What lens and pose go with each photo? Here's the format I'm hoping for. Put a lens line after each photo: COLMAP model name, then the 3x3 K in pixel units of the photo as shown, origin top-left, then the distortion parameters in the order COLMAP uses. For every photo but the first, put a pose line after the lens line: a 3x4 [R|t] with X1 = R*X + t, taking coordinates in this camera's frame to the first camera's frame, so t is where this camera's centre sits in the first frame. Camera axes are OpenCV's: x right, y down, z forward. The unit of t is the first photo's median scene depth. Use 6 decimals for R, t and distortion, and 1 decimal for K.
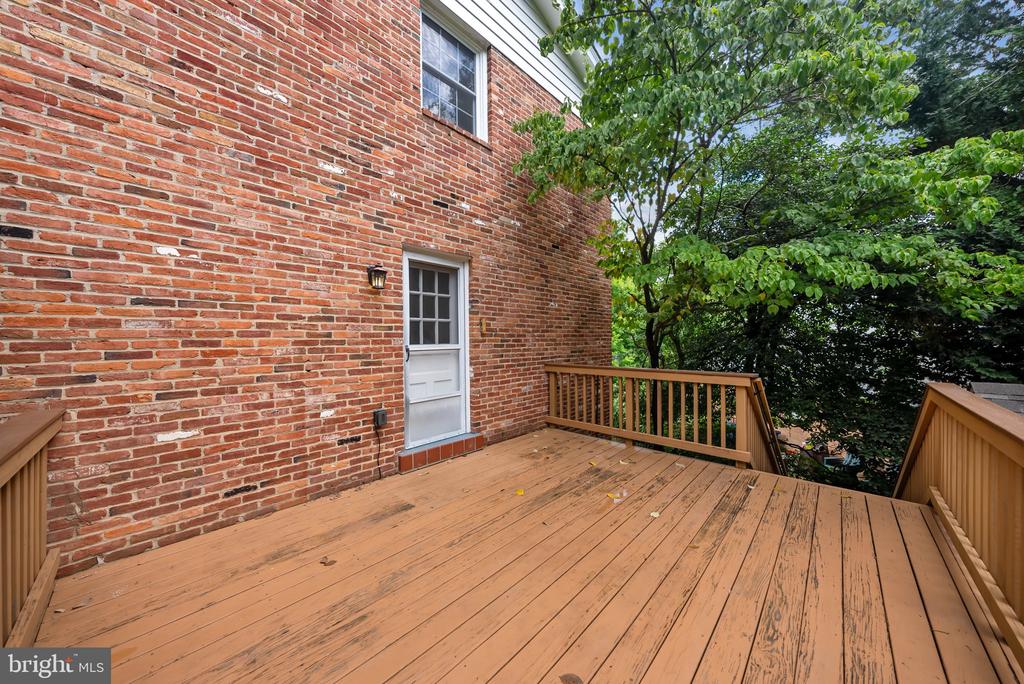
lens RADIAL K [[347.5, 0, 512.0], [0, 347.5, 342.0], [0, 0, 1]] dist [-0.000082, -0.000026]
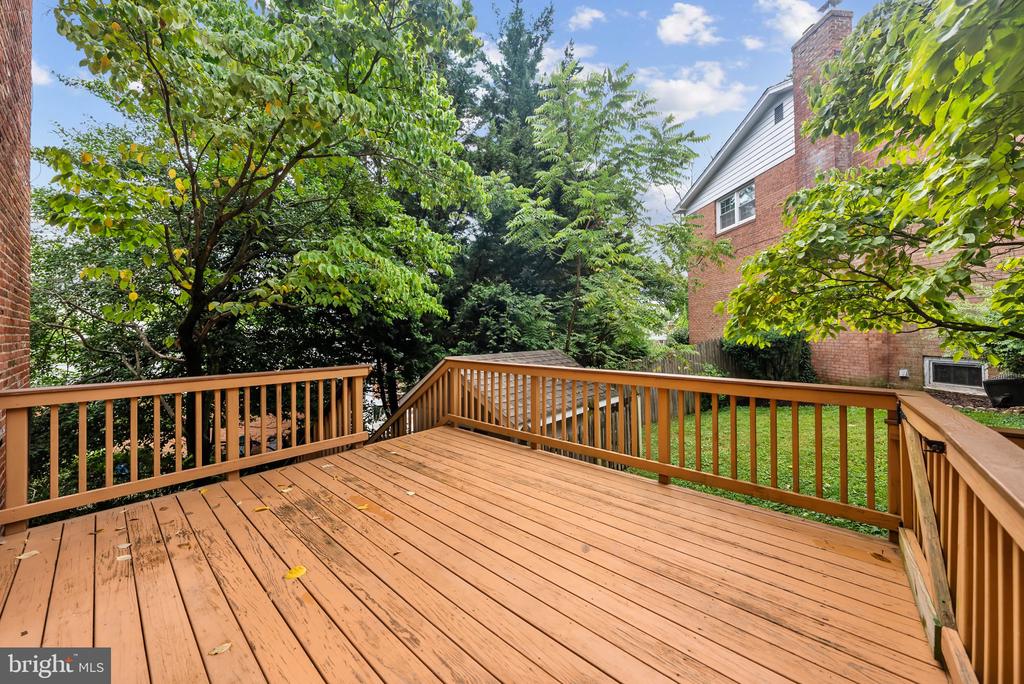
lens RADIAL K [[365.7, 0, 512.0], [0, 365.7, 342.0], [0, 0, 1]] dist [0.000185, 0.000009]
pose [[-0.034118, -0.017155, 0.999271, -0.665205], [0.016306, 0.999710, 0.017719, -0.001123], [-0.999285, 0.016898, -0.033828, 0.623313]]
